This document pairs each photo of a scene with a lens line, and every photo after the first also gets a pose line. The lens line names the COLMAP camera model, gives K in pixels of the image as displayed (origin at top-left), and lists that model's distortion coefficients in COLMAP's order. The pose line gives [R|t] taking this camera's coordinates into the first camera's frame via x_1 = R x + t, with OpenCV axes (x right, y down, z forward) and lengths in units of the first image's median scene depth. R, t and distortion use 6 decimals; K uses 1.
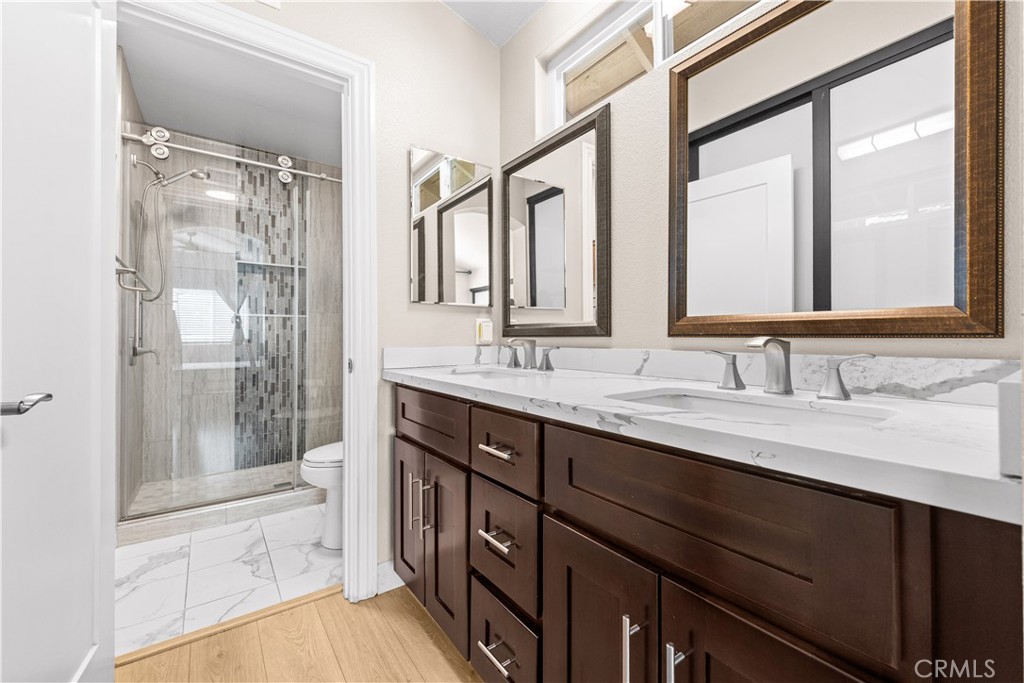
lens RADIAL K [[419.5, 0, 516.2], [0, 419.5, 336.1], [0, 0, 1]] dist [0.009495, -0.000543]
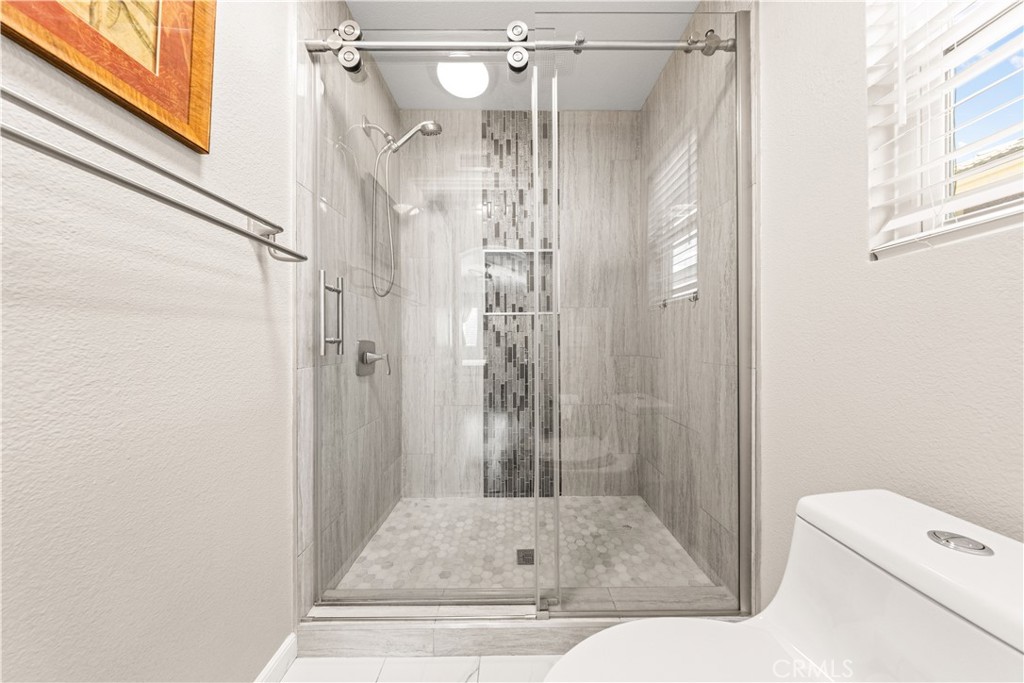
lens RADIAL K [[328.7, 0, 513.2], [0, 328.7, 338.5], [0, 0, 1]] dist [0.001693, 0.000009]
pose [[0.815642, -0.004850, -0.578536, -0.225502], [0.006638, 0.999977, 0.000976, -0.000866], [0.578518, -0.004636, 0.815656, 0.476756]]
